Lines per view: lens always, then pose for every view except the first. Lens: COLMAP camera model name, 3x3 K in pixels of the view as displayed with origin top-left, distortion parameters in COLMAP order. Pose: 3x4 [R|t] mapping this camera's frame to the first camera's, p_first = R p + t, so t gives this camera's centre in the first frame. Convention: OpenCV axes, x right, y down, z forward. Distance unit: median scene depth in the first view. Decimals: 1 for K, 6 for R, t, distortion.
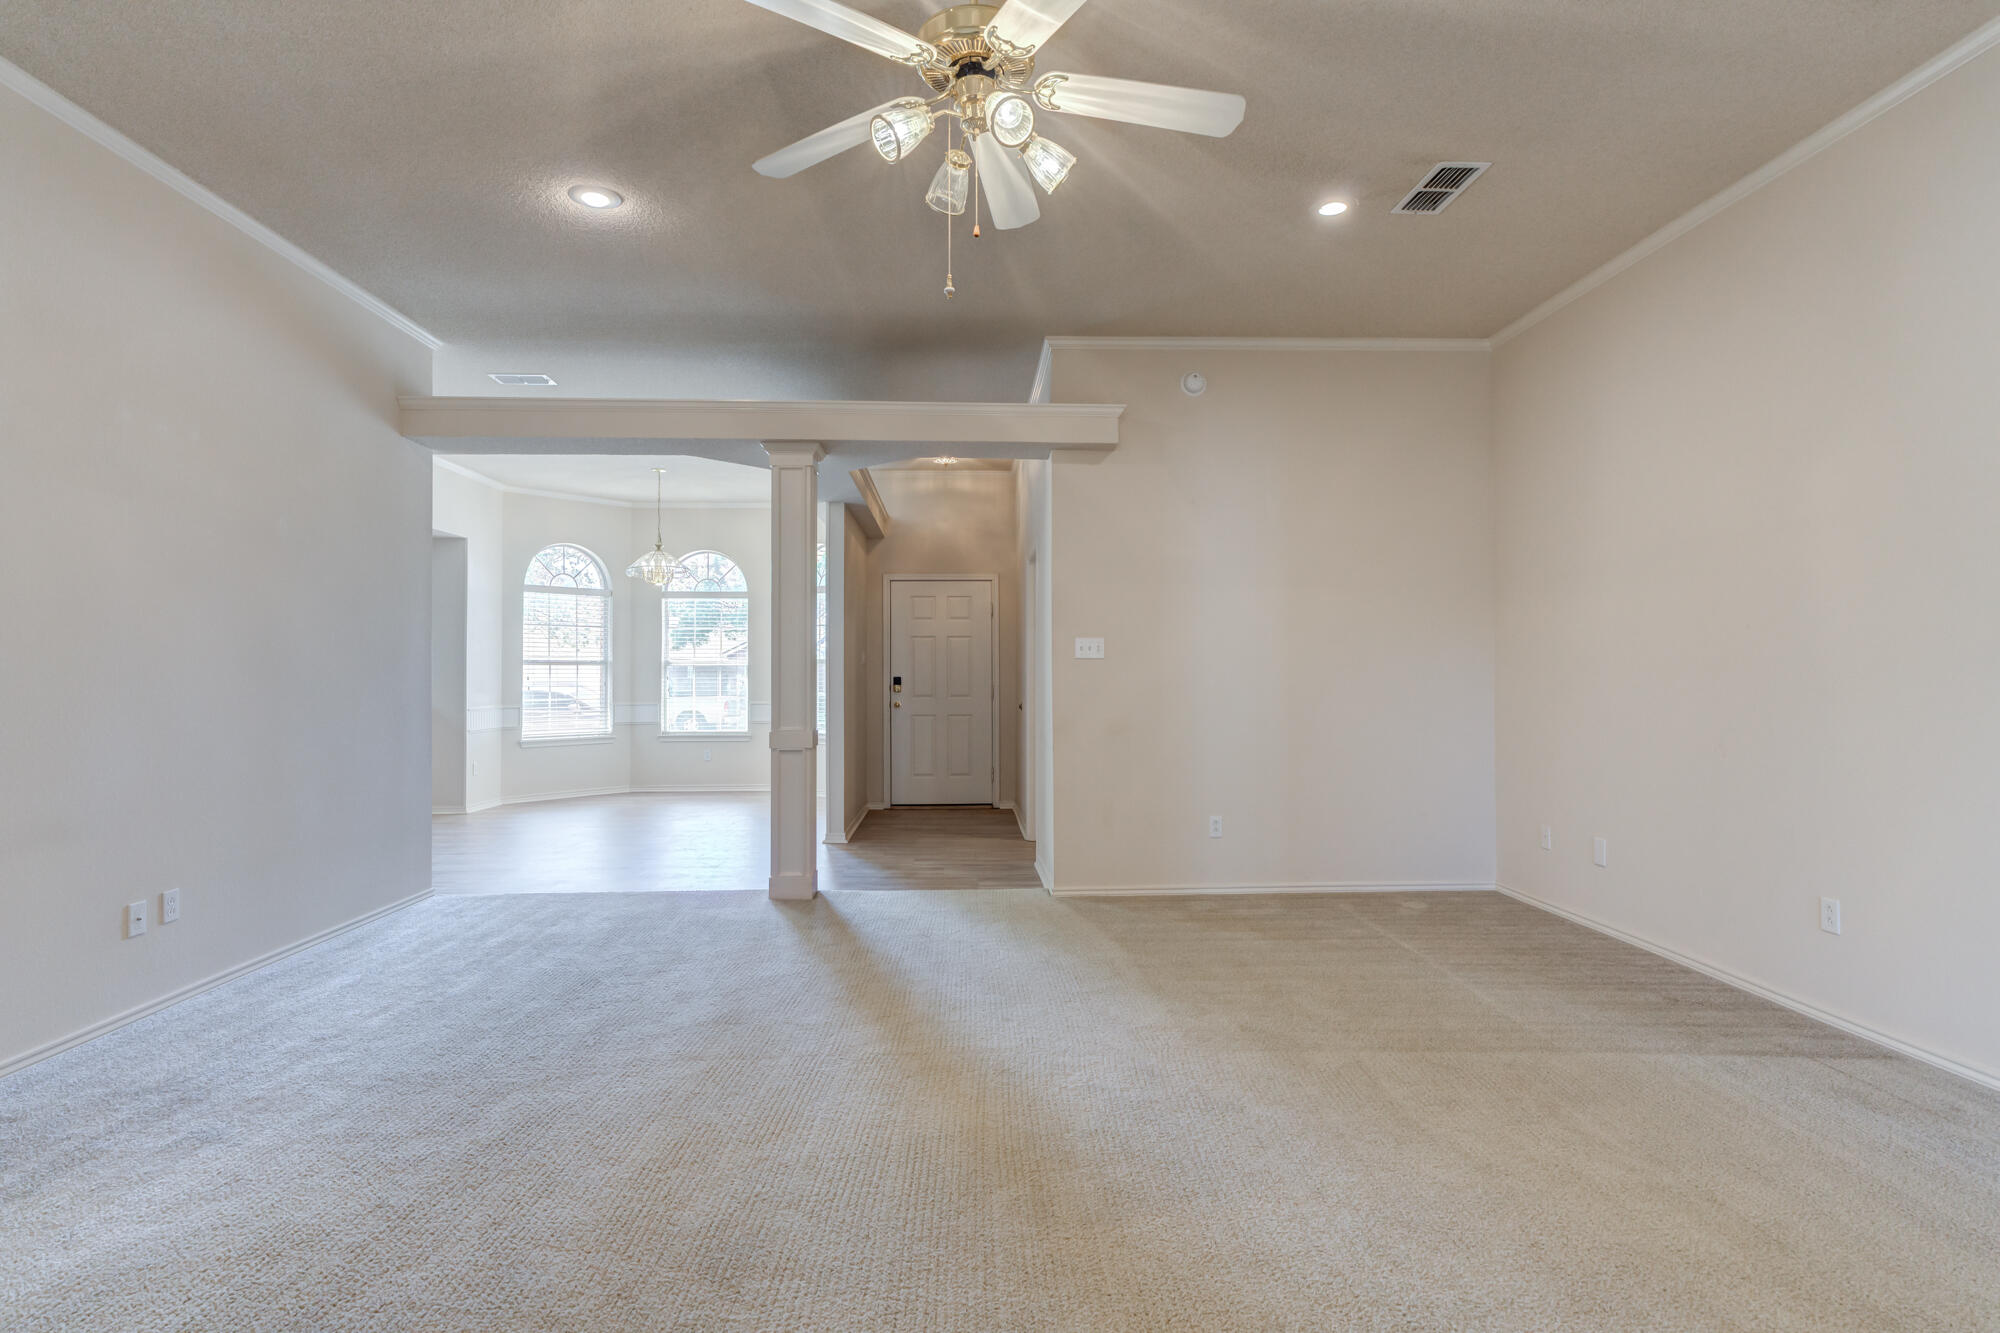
lens RADIAL K [[1010.3, 0, 1001.4], [0, 1010.3, 658.0], [0, 0, 1]] dist [0.006525, 0.011774]
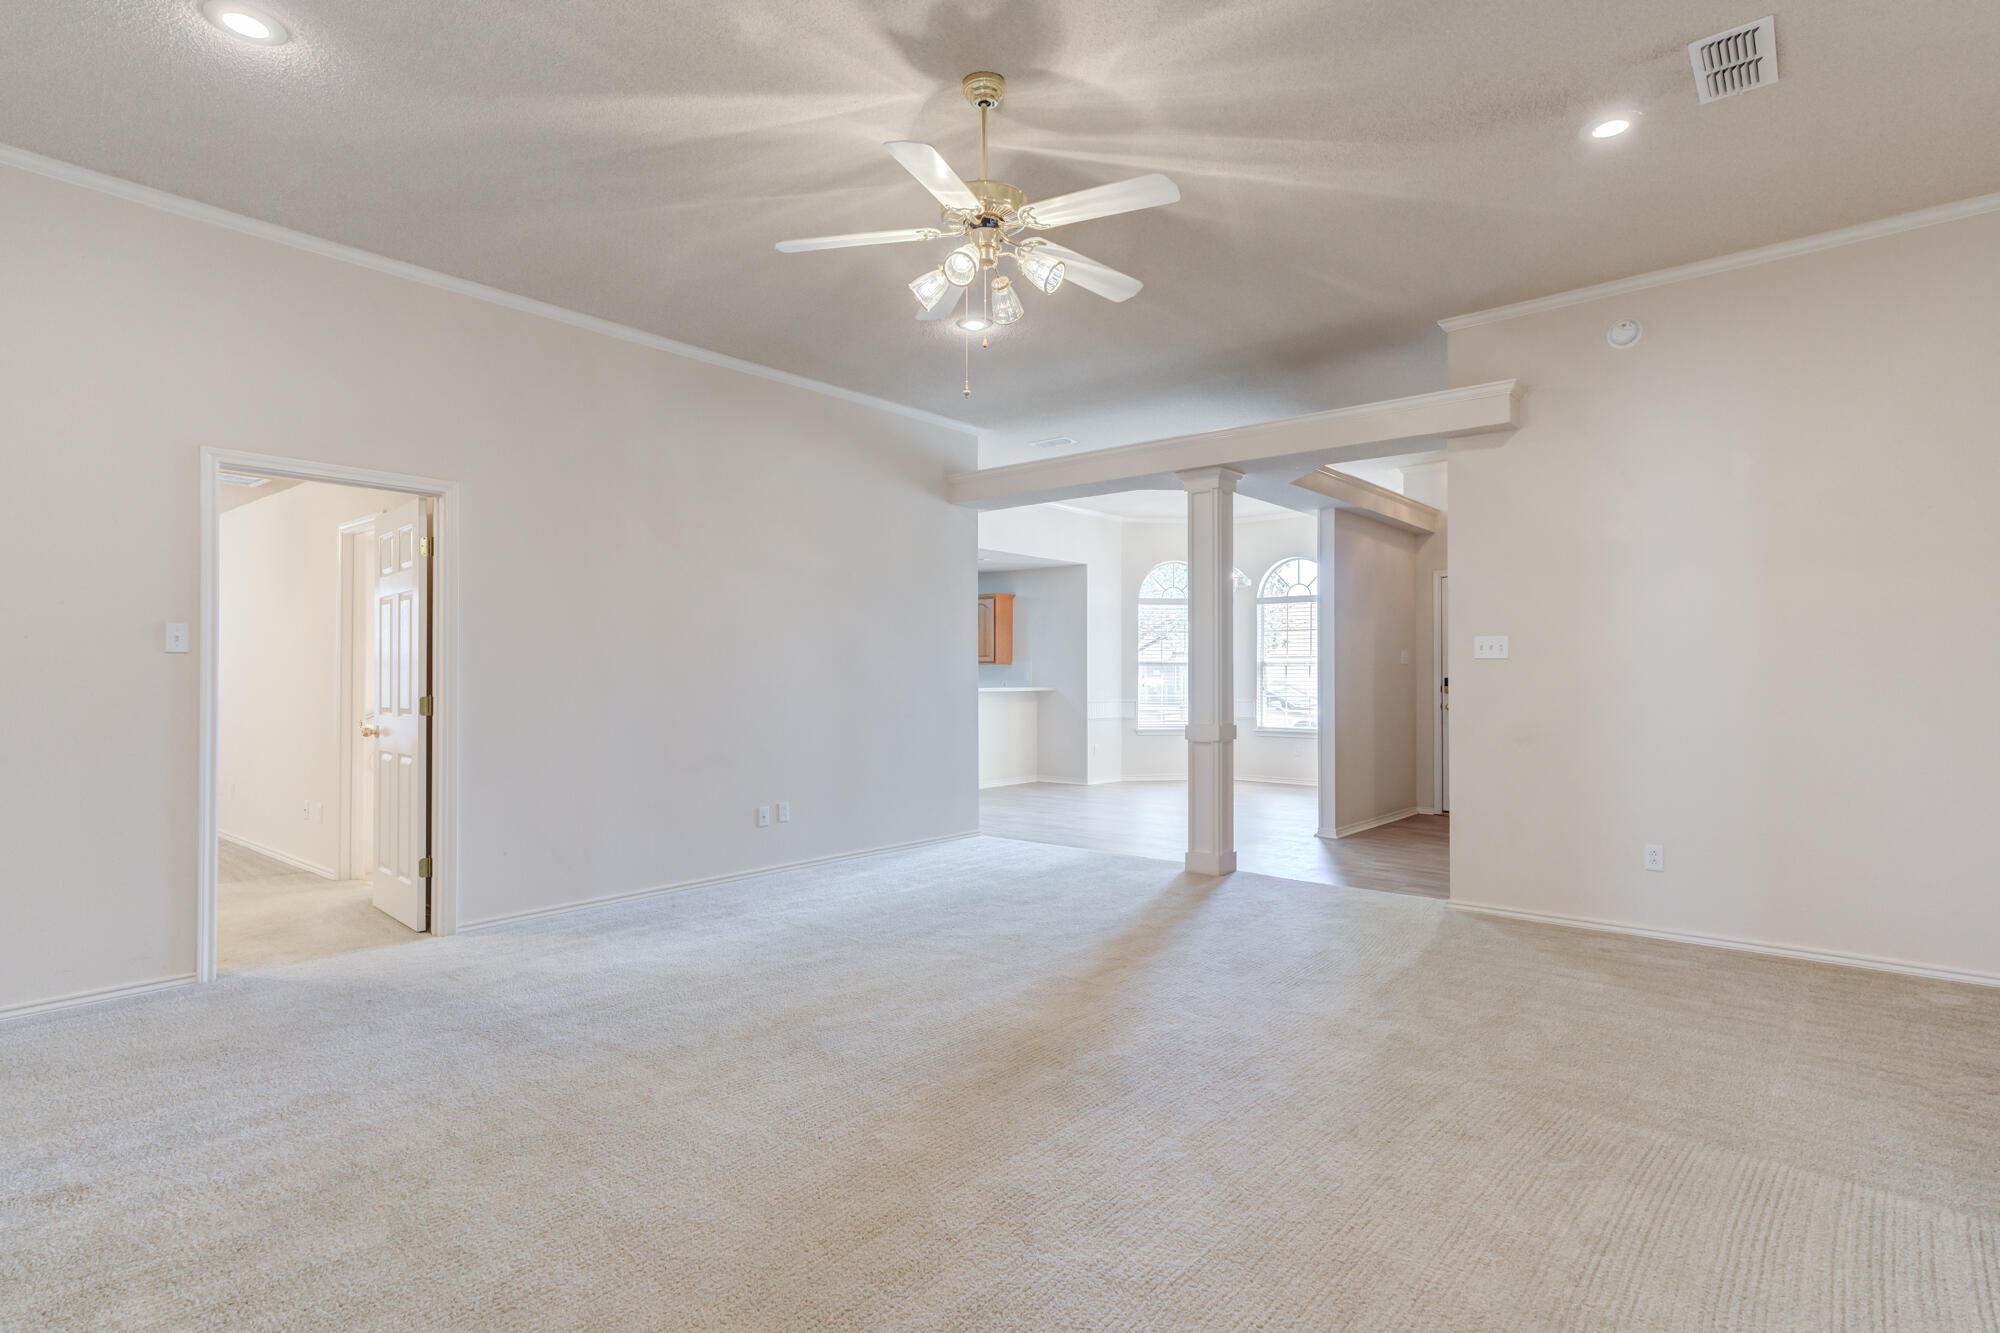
lens RADIAL K [[1010.3, 0, 1005.3], [0, 1010.3, 673.9], [0, 0, 1]] dist [0.006525, 0.011774]
pose [[0.740298, 0.002148, -0.672276, 0.265945], [0.009043, 0.999873, 0.013153, -0.001201], [0.672218, -0.015817, 0.740184, 0.009882]]
